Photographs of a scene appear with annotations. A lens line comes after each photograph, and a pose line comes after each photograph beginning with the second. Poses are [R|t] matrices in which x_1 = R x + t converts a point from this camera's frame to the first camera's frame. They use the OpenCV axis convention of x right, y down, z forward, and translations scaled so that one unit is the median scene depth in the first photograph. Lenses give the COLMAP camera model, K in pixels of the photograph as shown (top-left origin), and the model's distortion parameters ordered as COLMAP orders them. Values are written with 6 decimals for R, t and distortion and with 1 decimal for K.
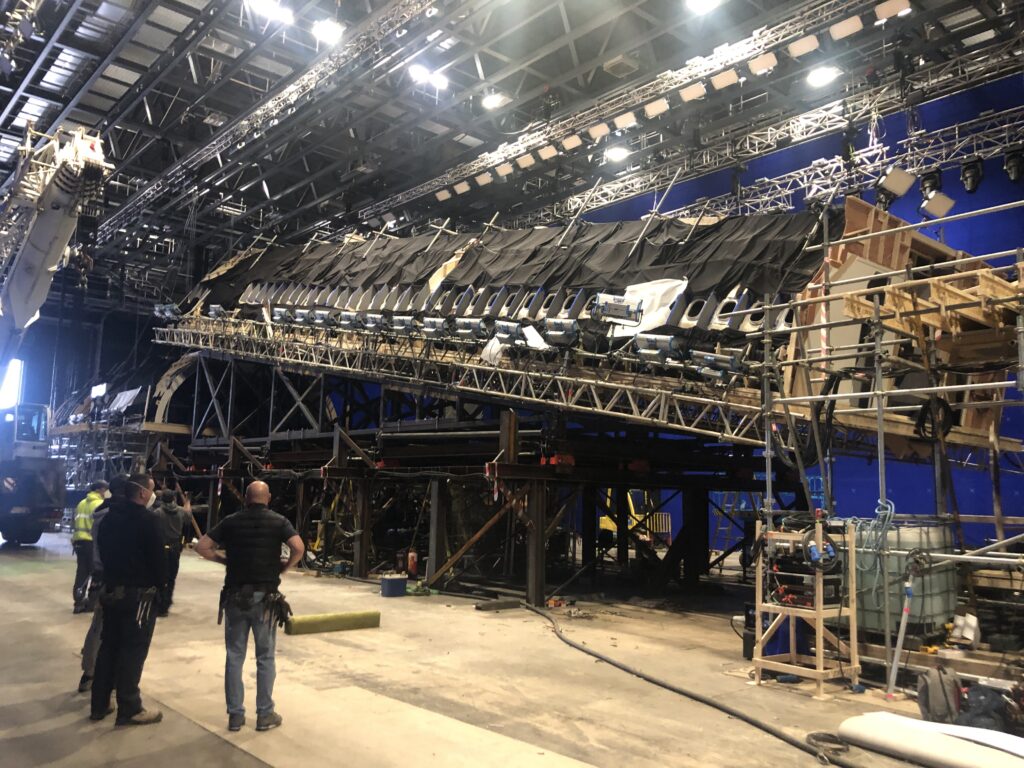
lens RADIAL K [[854.4, 0, 511.3], [0, 854.4, 385.9], [0, 0, 1]] dist [0.090340, 0.003816]
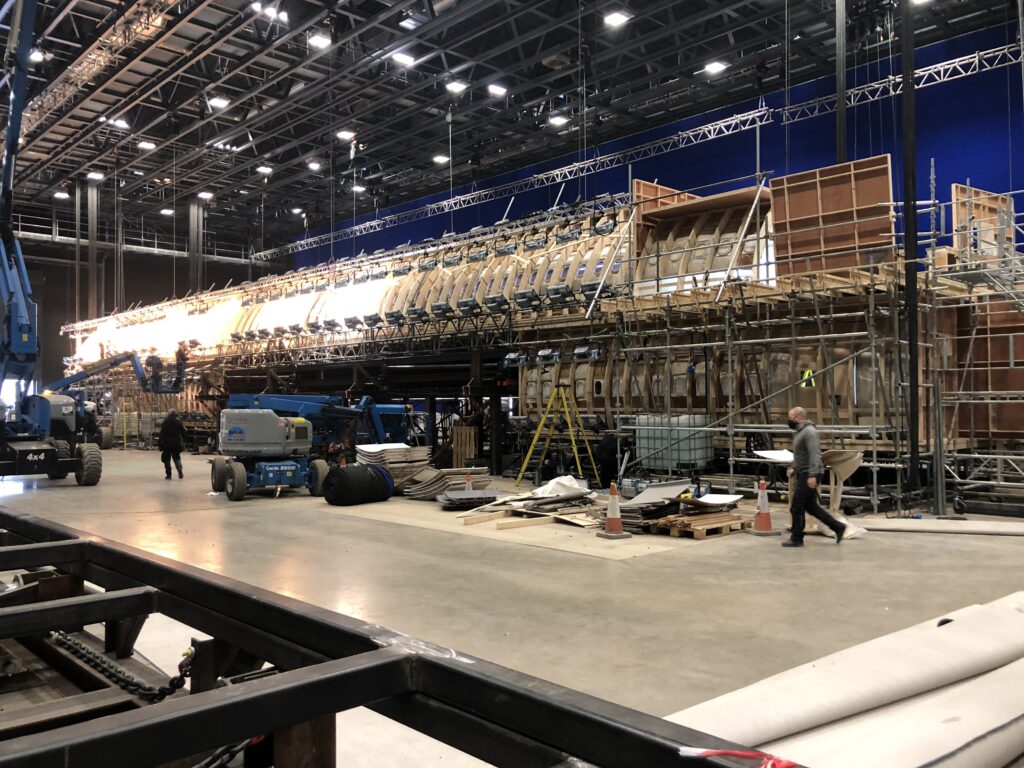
lens RADIAL K [[854.4, 0, 511.7], [0, 854.4, 384.7], [0, 0, 1]] dist [0.090340, 0.003816]
pose [[0.998511, -0.036373, 0.040655, -0.001178], [0.031573, 0.993088, 0.113048, -0.037942], [-0.044486, -0.111596, 0.992757, -0.245145]]
